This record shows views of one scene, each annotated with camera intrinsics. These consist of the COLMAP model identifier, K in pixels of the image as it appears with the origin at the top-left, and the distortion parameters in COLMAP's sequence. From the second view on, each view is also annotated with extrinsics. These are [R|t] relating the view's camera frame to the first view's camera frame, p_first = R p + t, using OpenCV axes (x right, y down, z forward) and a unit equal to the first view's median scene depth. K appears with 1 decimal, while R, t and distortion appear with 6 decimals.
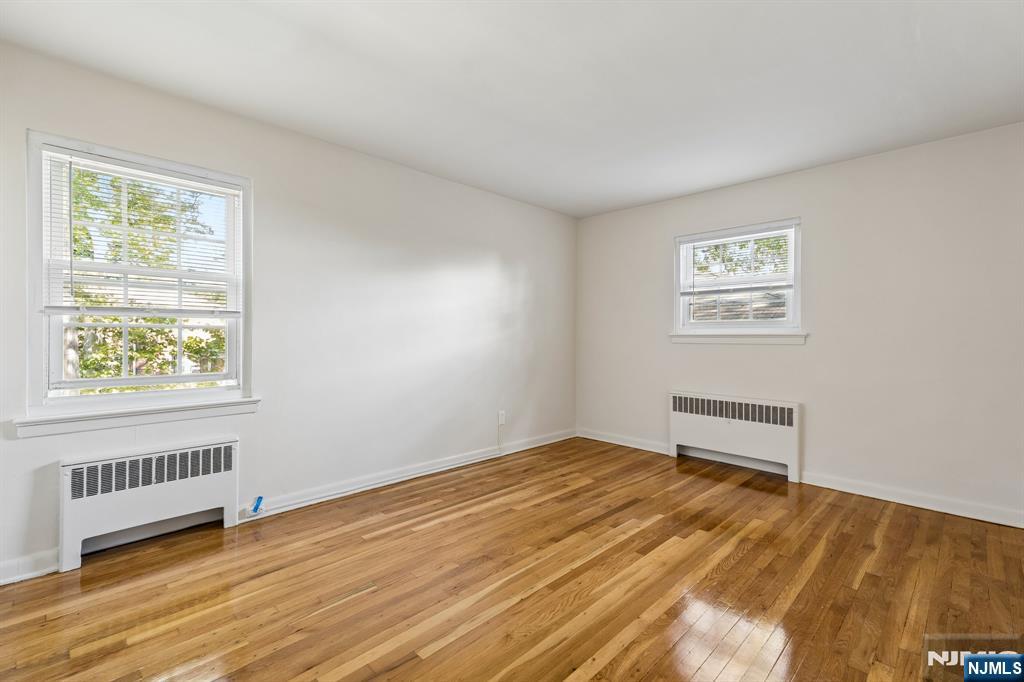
lens RADIAL K [[460.7, 0, 504.3], [0, 460.7, 324.9], [0, 0, 1]] dist [0.001214, 0.000441]
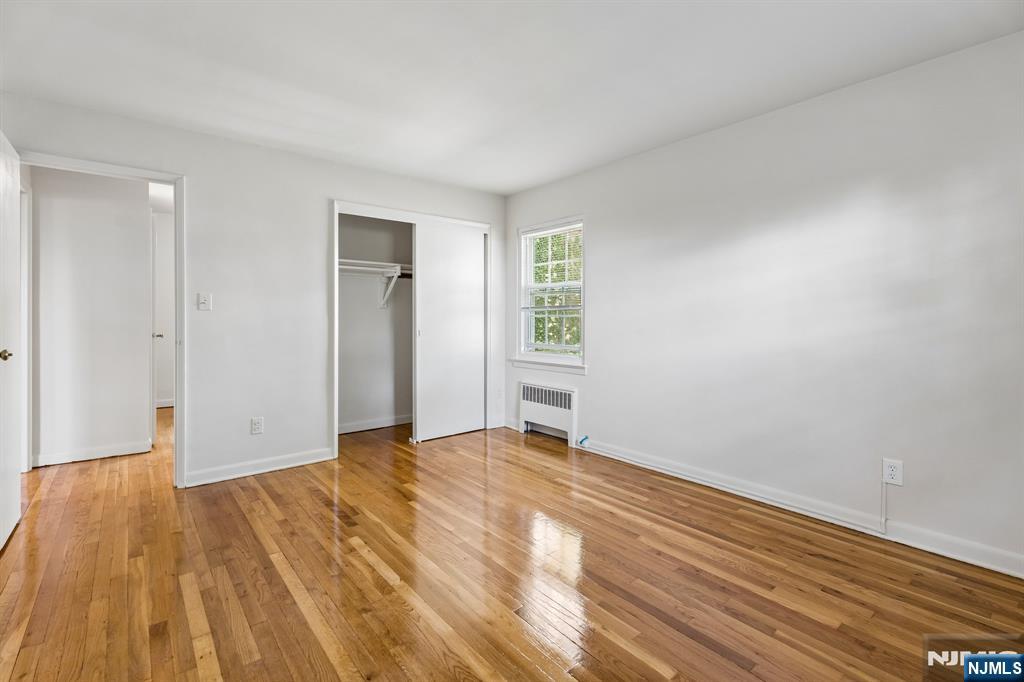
lens RADIAL K [[460.7, 0, 504.3], [0, 460.7, 324.9], [0, 0, 1]] dist [0.001214, 0.000441]
pose [[-0.102825, 0.009526, -0.994654, 0.824587], [0.017186, 0.999822, 0.007799, 0.019044], [0.994551, -0.016293, -0.102971, 0.838280]]
